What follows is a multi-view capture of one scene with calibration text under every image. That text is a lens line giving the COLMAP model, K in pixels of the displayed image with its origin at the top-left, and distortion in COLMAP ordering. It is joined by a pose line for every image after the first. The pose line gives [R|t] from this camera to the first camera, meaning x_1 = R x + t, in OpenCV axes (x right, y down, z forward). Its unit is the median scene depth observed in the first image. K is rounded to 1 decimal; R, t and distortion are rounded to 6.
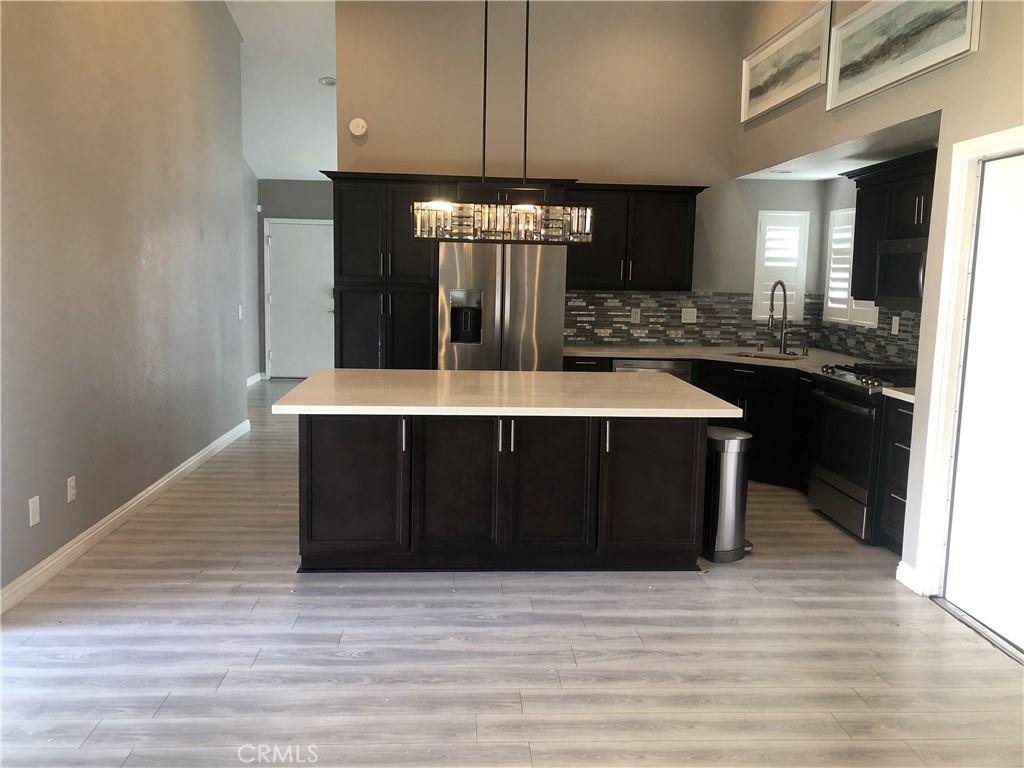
lens RADIAL K [[835.5, 0, 512.0], [0, 835.5, 384.0], [0, 0, 1]] dist [-0.000525, 0.003893]
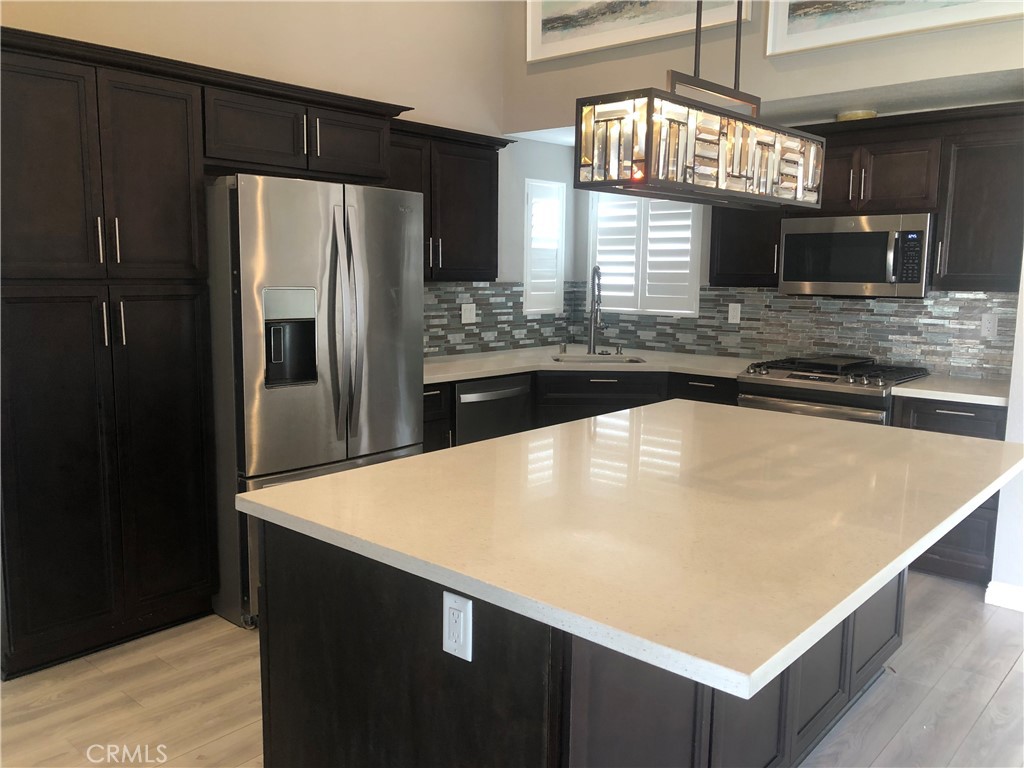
lens RADIAL K [[835.5, 0, 512.0], [0, 835.5, 384.0], [0, 0, 1]] dist [-0.000525, 0.003893]
pose [[0.701286, -0.110224, 0.704307, -0.299584], [0.098983, 0.993460, 0.056918, -0.058415], [-0.705974, 0.029799, 0.707610, 0.447902]]
